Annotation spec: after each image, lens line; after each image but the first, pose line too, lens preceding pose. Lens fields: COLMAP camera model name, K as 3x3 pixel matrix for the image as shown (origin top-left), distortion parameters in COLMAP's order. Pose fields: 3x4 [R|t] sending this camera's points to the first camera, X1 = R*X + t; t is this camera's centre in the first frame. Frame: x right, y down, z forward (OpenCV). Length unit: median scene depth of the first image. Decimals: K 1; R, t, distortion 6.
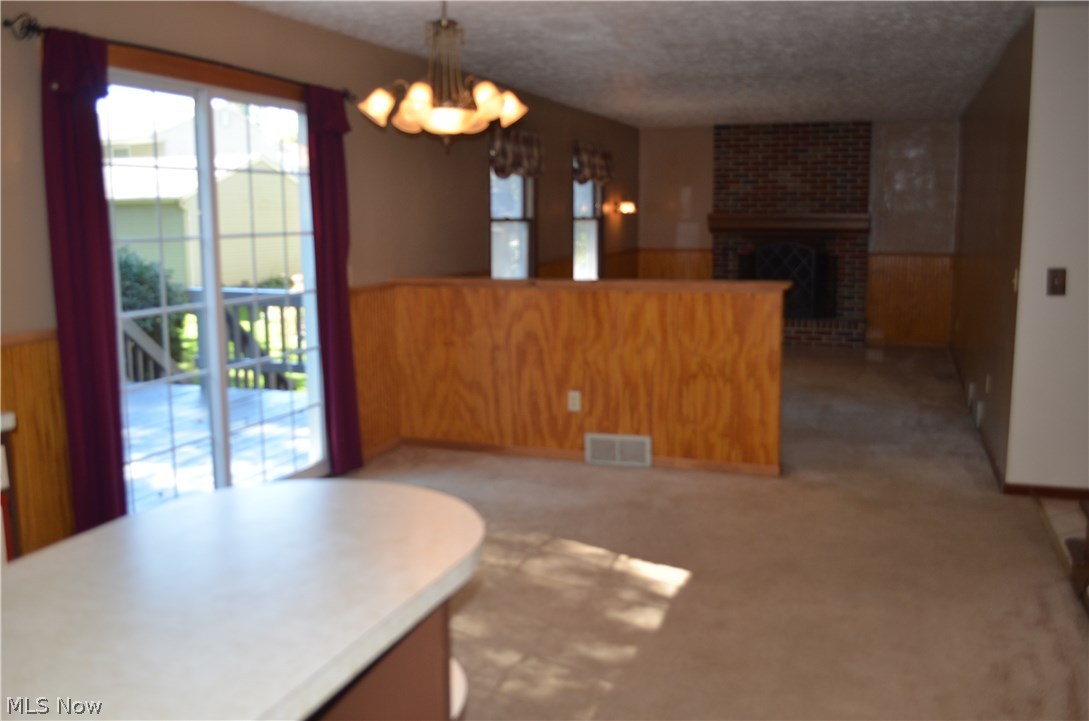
lens RADIAL K [[1008.2, 0, 551.3], [0, 1008.2, 360.1], [0, 0, 1]] dist [-0.010463, 0.000000]
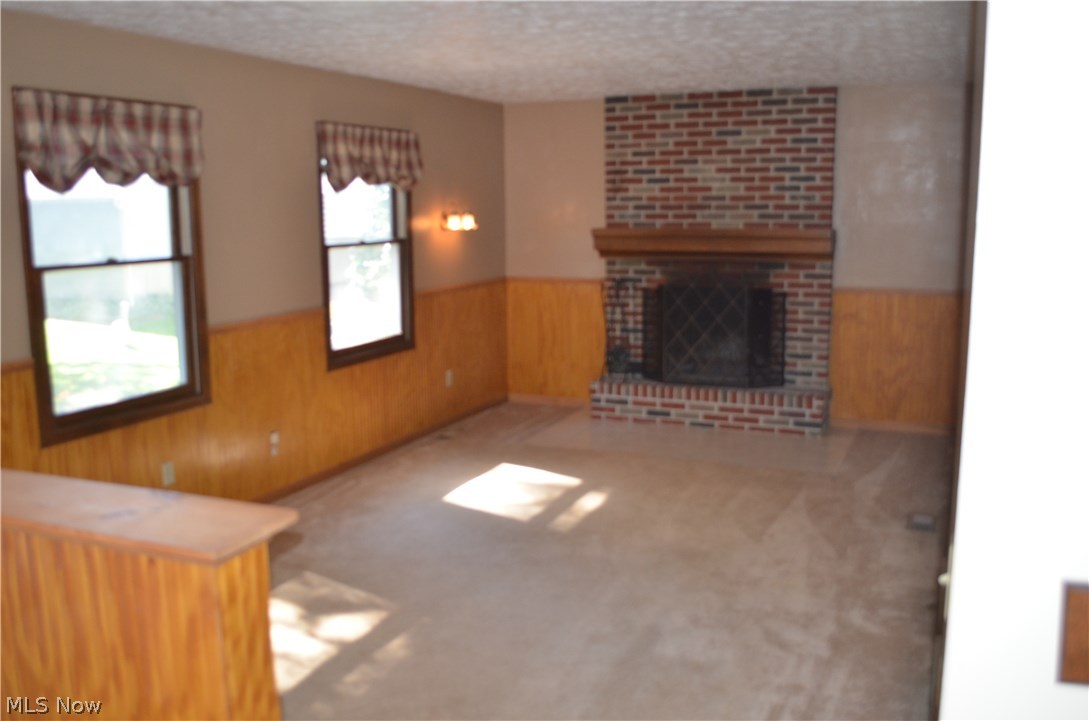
lens RADIAL K [[1008.2, 0, 537.7], [0, 1008.2, 360.9], [0, 0, 1]] dist [-0.010463, 0.000000]
pose [[0.996403, 0.005754, -0.084550, 0.178958], [-0.004467, 0.999871, 0.015401, -0.068730], [0.084627, -0.014967, 0.996300, 0.332189]]
